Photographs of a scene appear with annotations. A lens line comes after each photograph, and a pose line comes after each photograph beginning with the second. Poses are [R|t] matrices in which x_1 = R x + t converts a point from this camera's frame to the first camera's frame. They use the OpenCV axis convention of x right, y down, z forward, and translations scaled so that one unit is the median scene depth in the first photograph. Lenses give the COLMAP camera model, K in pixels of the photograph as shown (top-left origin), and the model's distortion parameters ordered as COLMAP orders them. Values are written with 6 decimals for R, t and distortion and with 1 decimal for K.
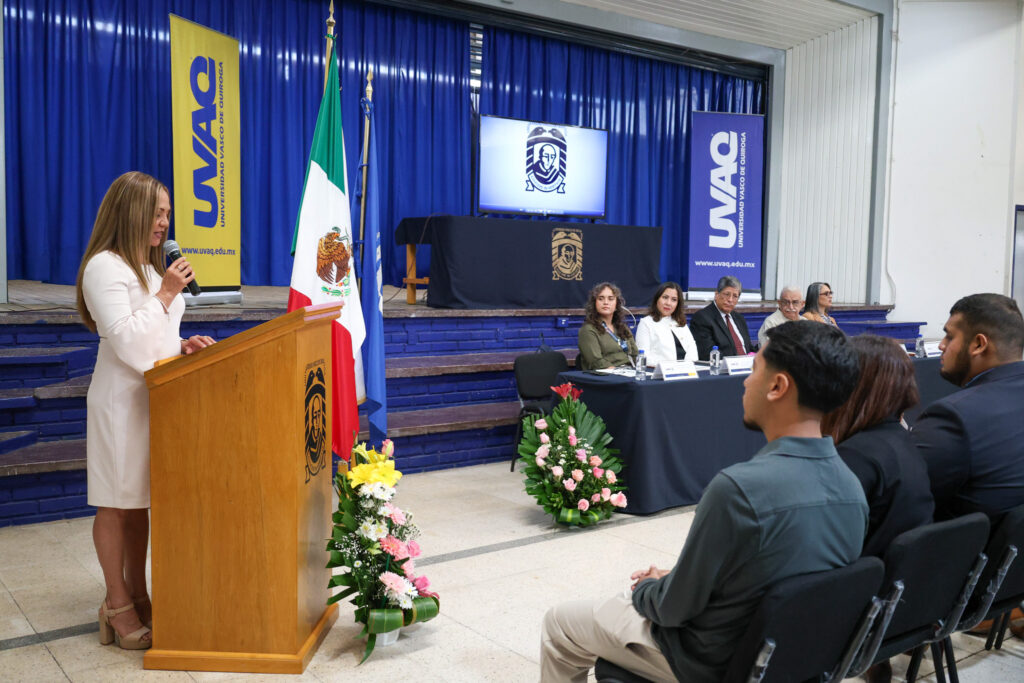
lens RADIAL K [[970.5, 0, 512.0], [0, 970.5, 341.5], [0, 0, 1]] dist [0.006434, -0.001408]
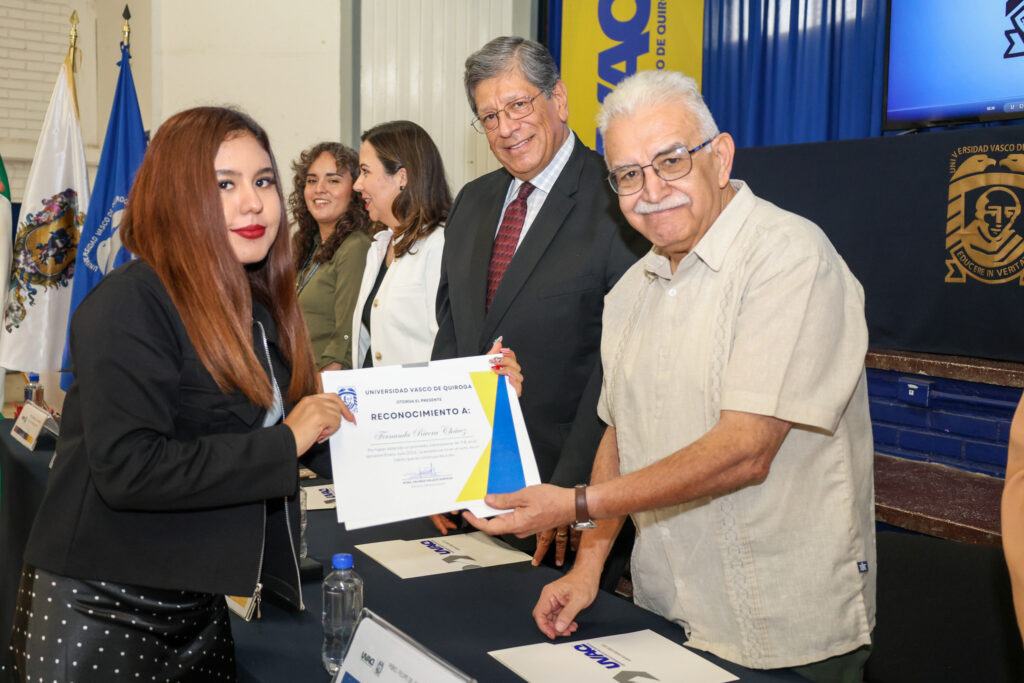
lens RADIAL K [[1084.9, 0, 487.9], [0, 1084.9, 343.2], [0, 0, 1]] dist [0.012498, -0.011883]
pose [[-0.059720, 0.073886, -0.995477, 0.478470], [-0.099513, 0.991848, 0.079587, -0.054653], [0.993243, 0.103816, -0.051880, 0.828929]]
